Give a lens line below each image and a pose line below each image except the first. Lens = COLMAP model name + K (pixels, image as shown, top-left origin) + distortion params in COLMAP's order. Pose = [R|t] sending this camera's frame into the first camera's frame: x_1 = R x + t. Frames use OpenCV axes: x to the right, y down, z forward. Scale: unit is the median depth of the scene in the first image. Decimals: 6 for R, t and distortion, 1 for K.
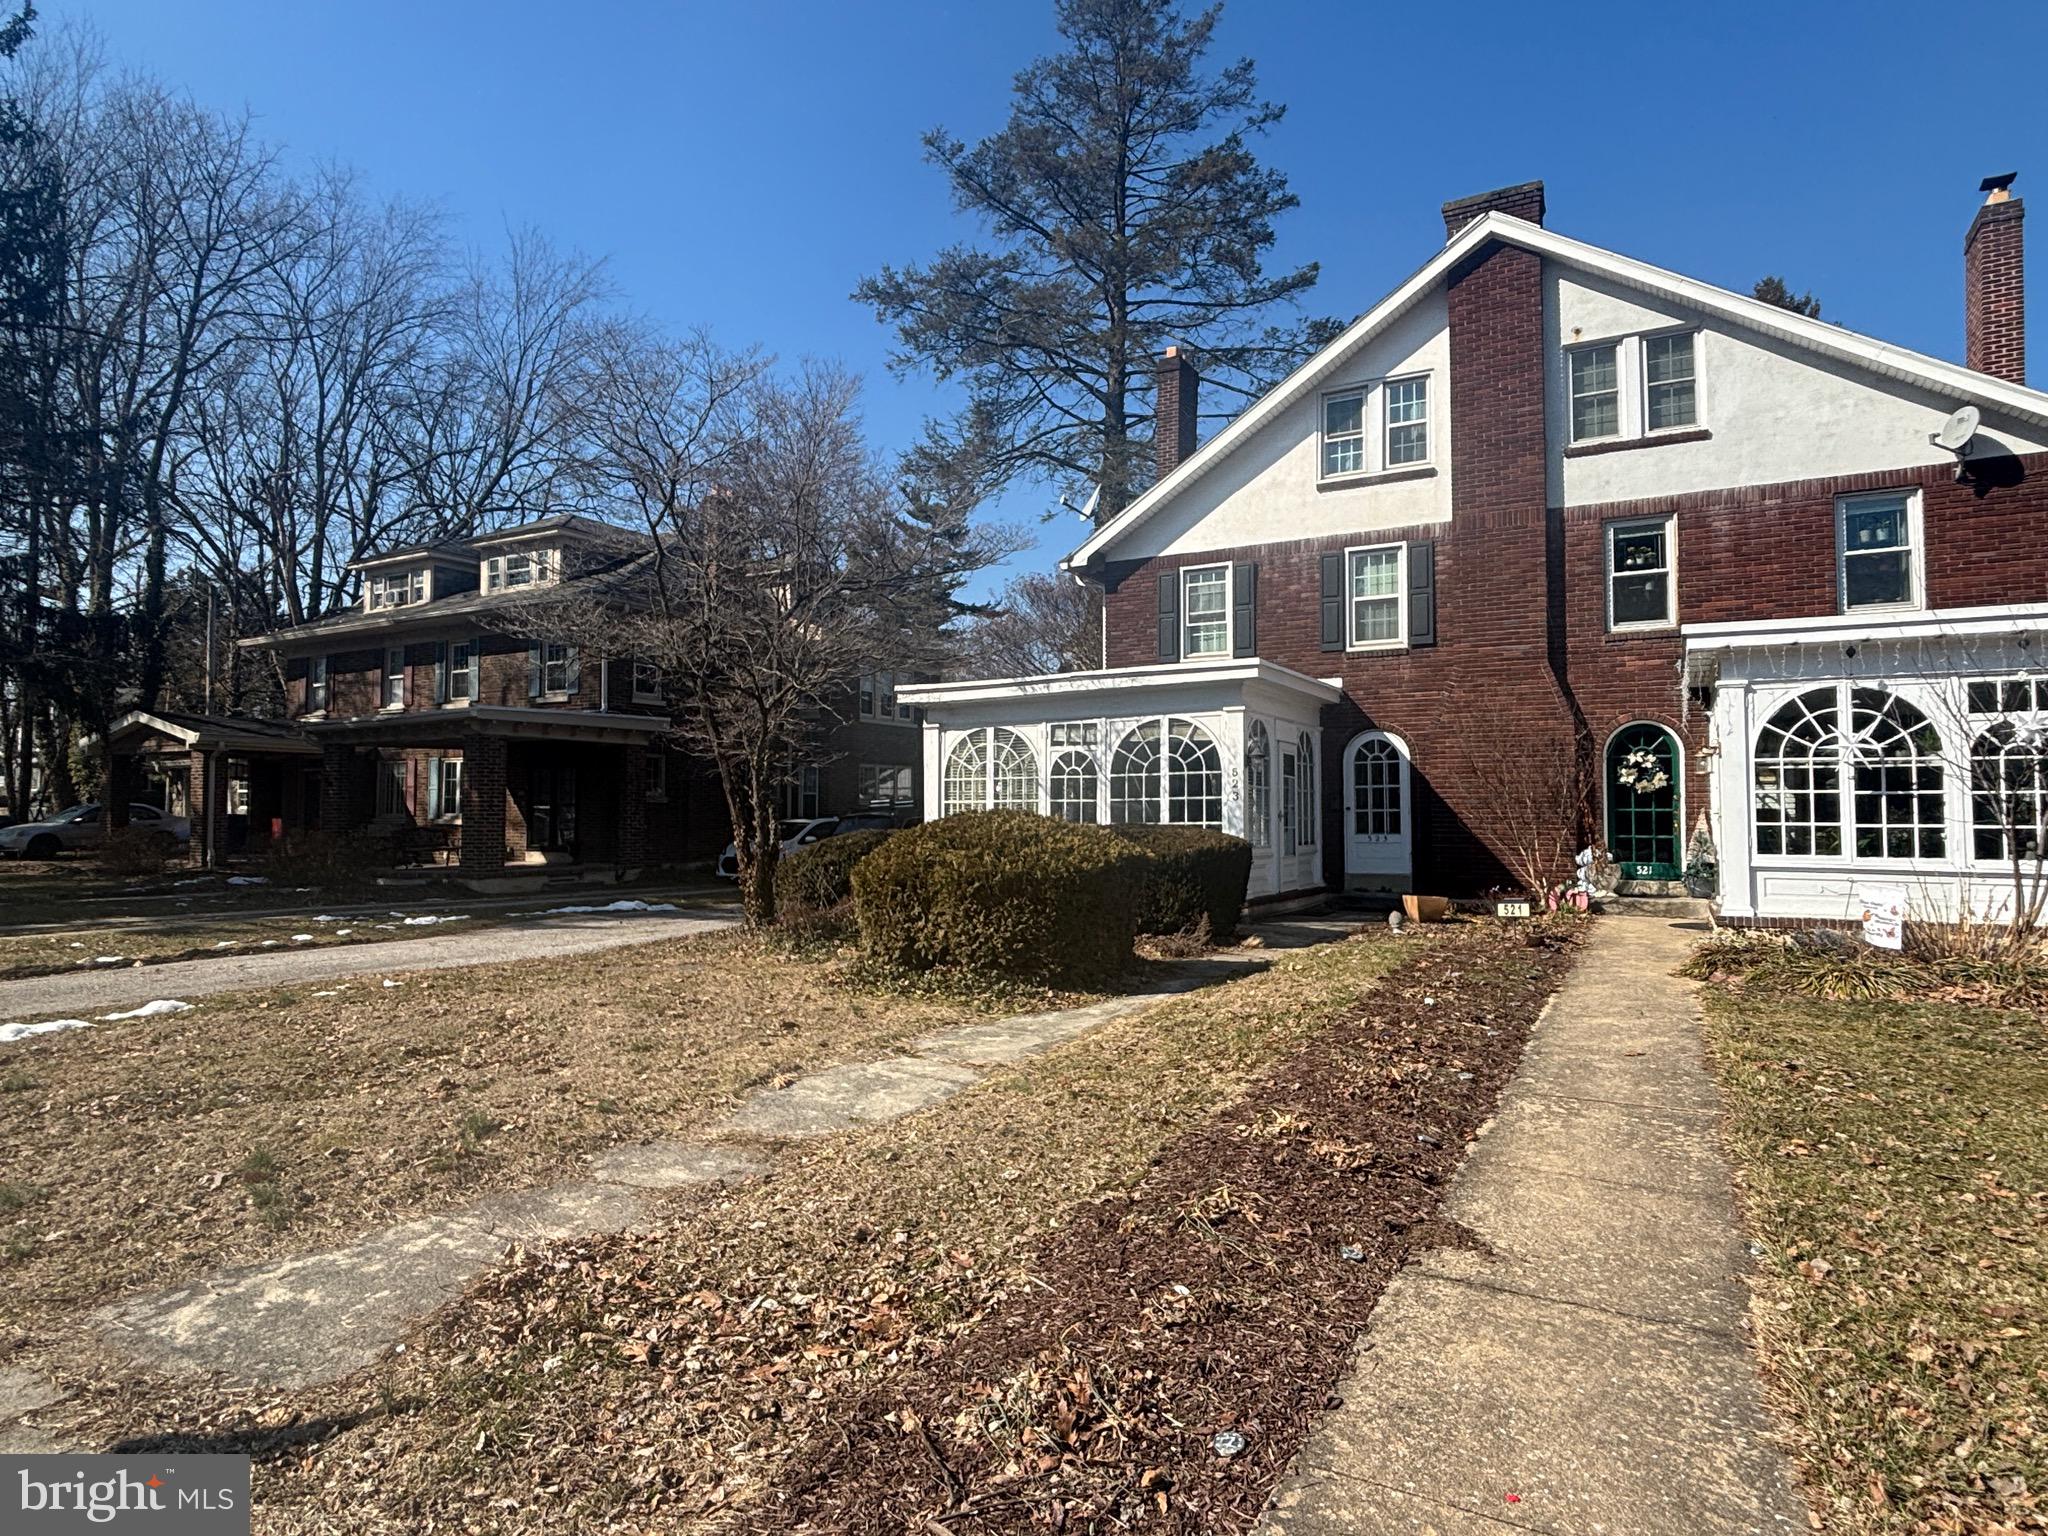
lens RADIAL K [[1130.3, 0, 1024.0], [0, 1130.3, 768.0], [0, 0, 1]] dist [-0.001469, 0.000098]
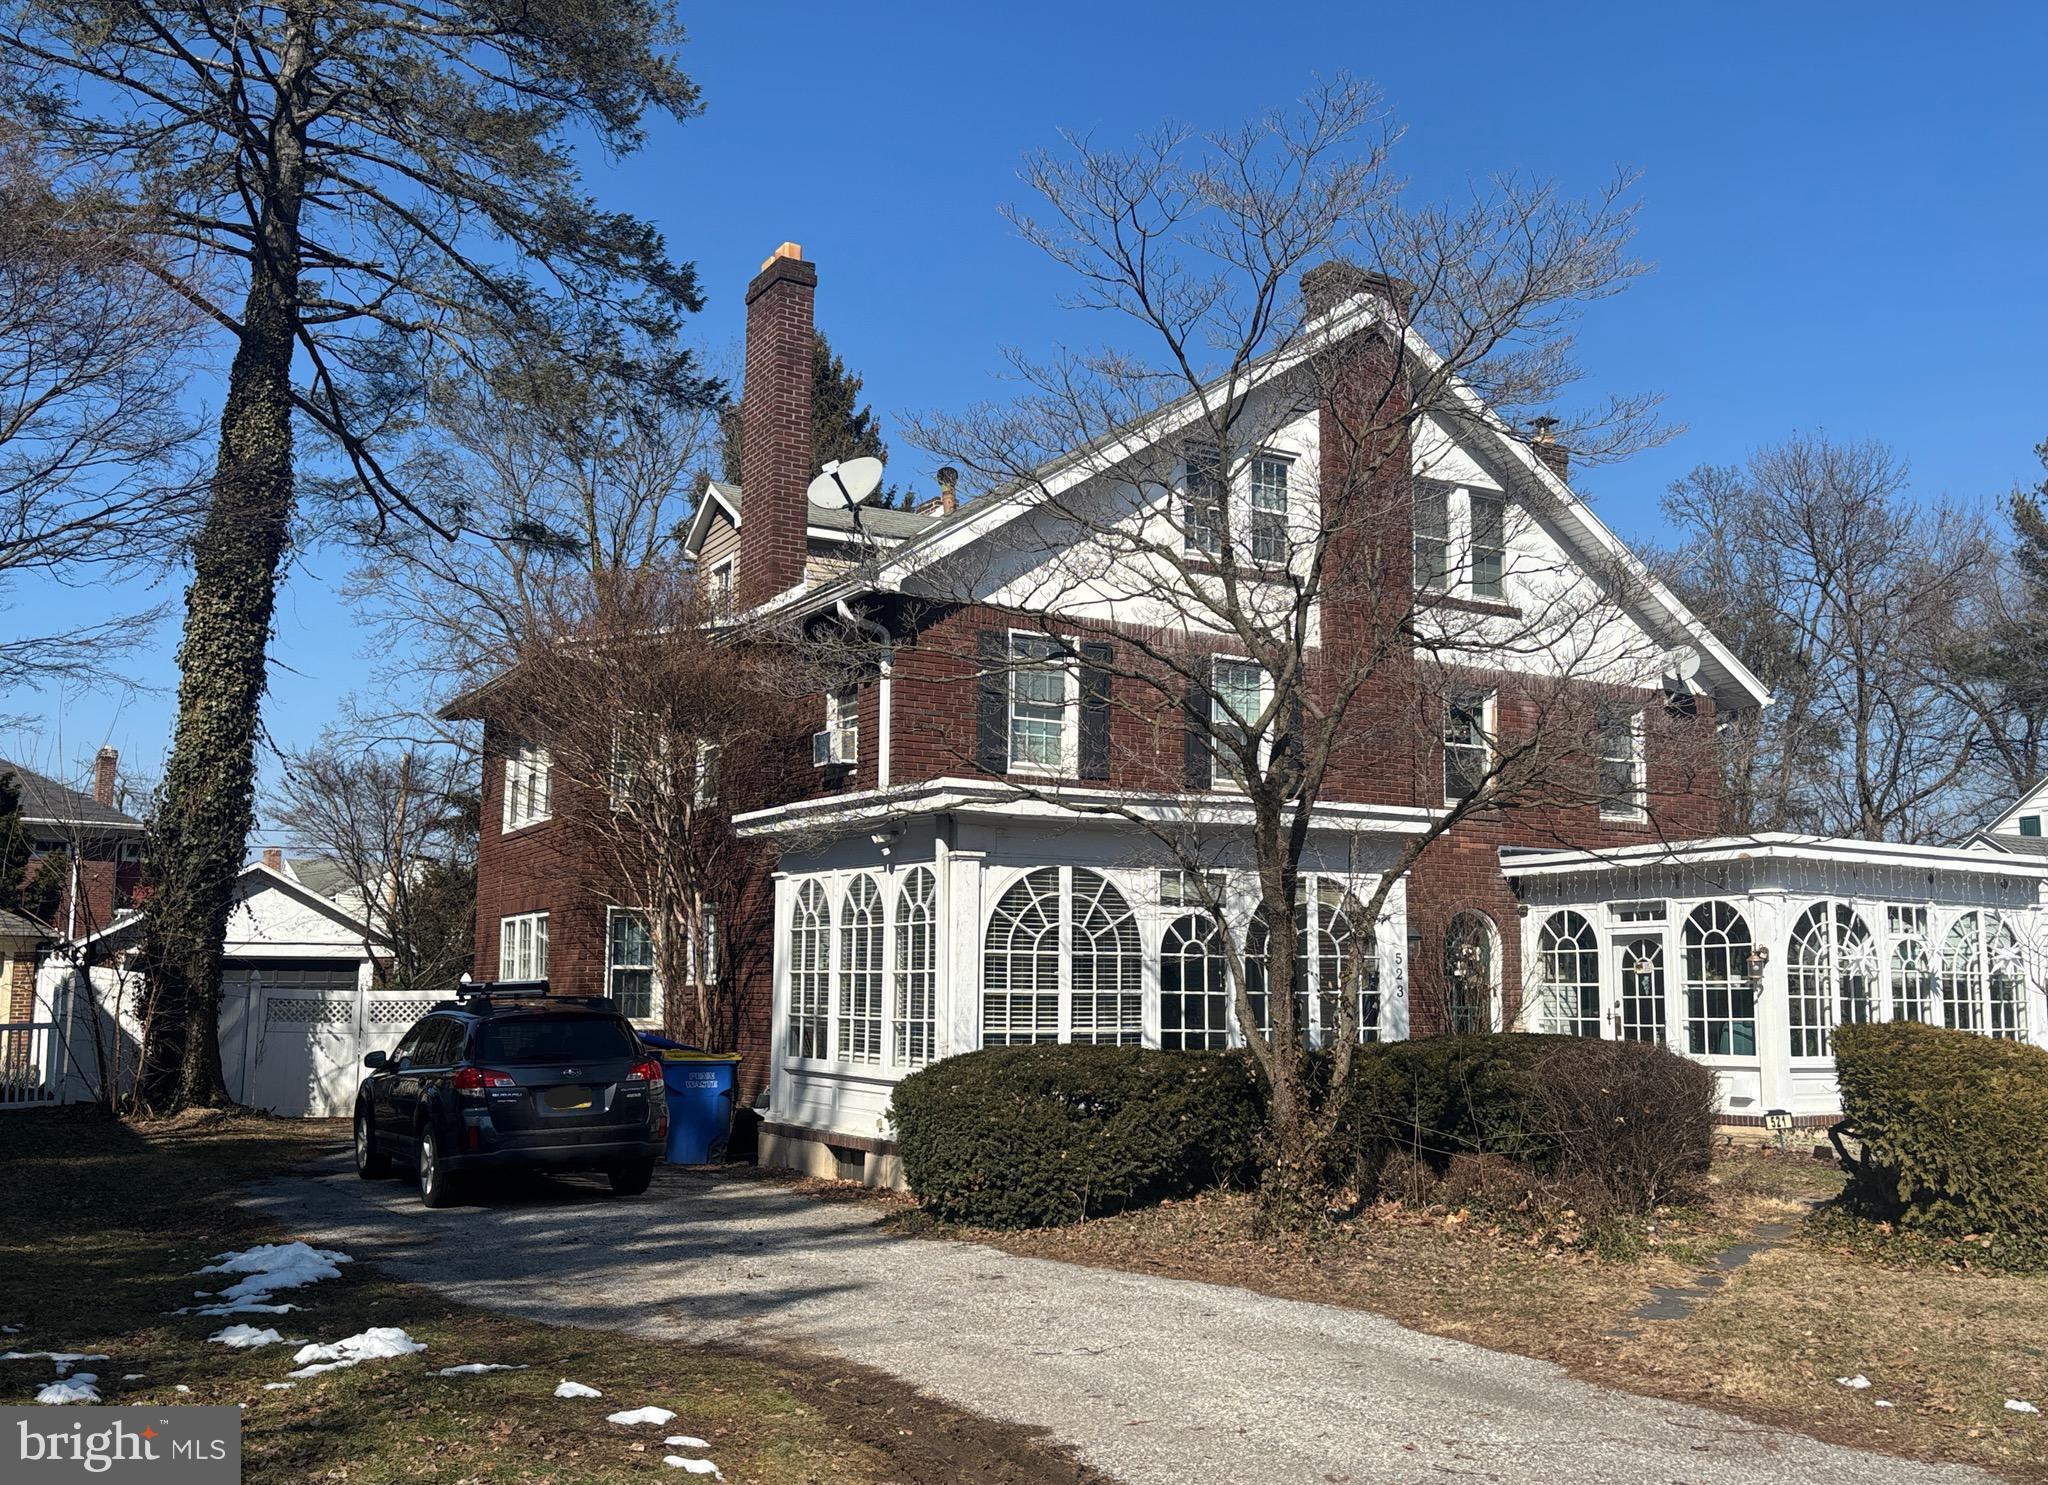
lens RADIAL K [[1964.6, 0, 1081.5], [0, 1964.6, 789.2], [0, 0, 1]] dist [0.000045, 0.000462]
pose [[0.501363, 0.105694, 0.858757, -0.972590], [-0.038776, 0.994258, -0.099732, 0.028376], [-0.864368, 0.016703, 0.502582, 0.490813]]
